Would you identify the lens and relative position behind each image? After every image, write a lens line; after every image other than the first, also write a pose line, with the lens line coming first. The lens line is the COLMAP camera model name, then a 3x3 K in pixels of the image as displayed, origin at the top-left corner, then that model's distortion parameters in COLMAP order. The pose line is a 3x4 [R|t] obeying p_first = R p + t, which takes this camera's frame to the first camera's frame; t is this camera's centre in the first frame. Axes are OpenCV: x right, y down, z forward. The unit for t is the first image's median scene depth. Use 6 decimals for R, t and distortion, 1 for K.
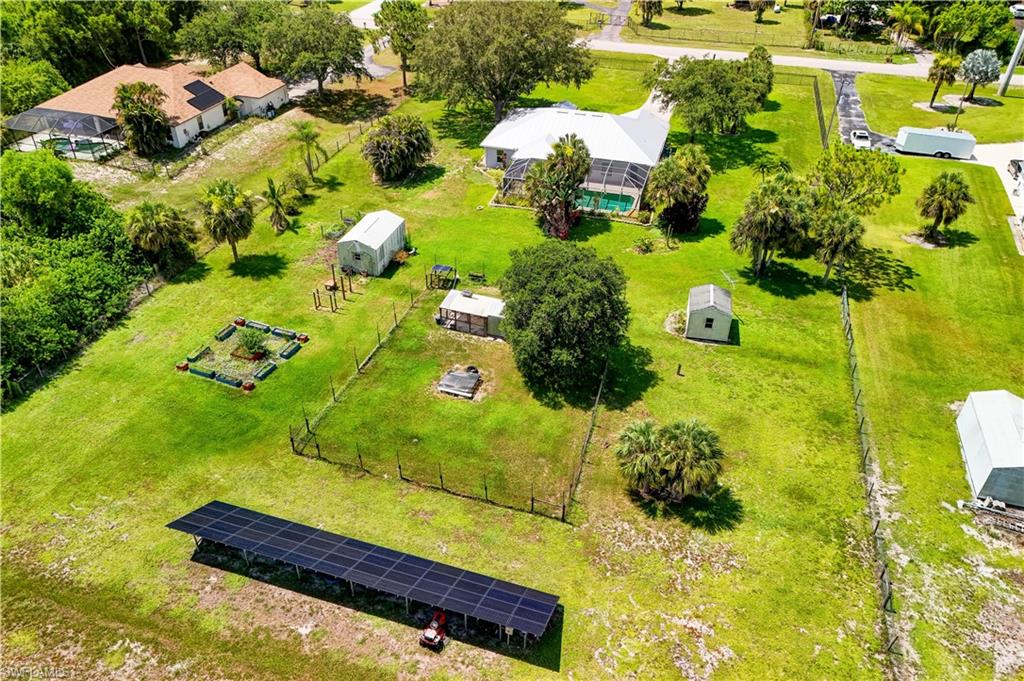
lens RADIAL K [[775.0, 0, 512.0], [0, 775.0, 340.5], [0, 0, 1]] dist [0.069196, -0.059951]
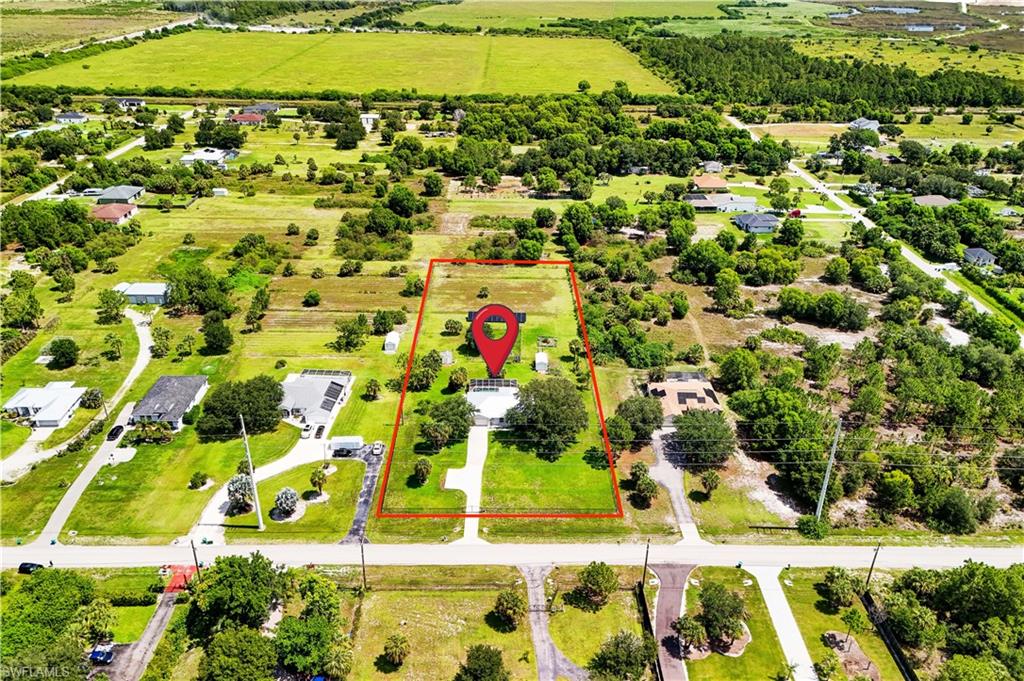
lens RADIAL K [[759.4, 0, 512.0], [0, 759.4, 340.5], [0, 0, 1]] dist [0.065668, -0.051077]
pose [[-0.957742, 0.101462, -0.269139, 0.901229], [-0.188300, 0.486151, 0.853347, -3.229024], [0.217424, 0.867965, -0.446502, 2.542743]]
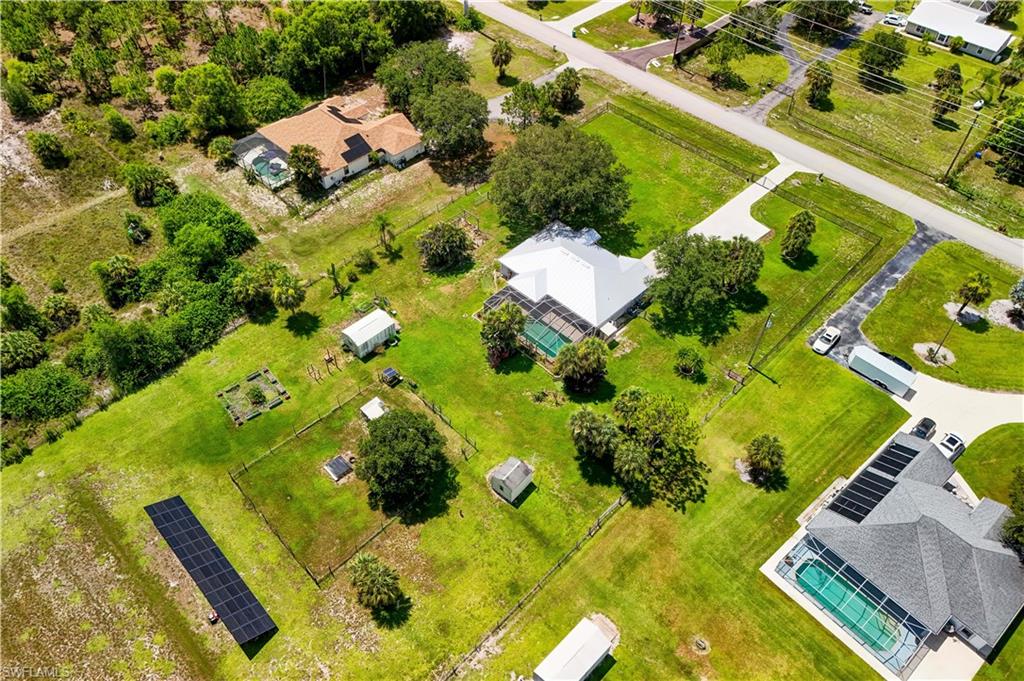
lens RADIAL K [[759.4, 0, 512.0], [0, 759.4, 340.5], [0, 0, 1]] dist [0.065668, -0.051077]
pose [[0.879325, 0.355567, -0.316794, 0.574837], [-0.272762, 0.921342, 0.277000, -0.633560], [0.390368, -0.157164, 0.907145, -0.260148]]
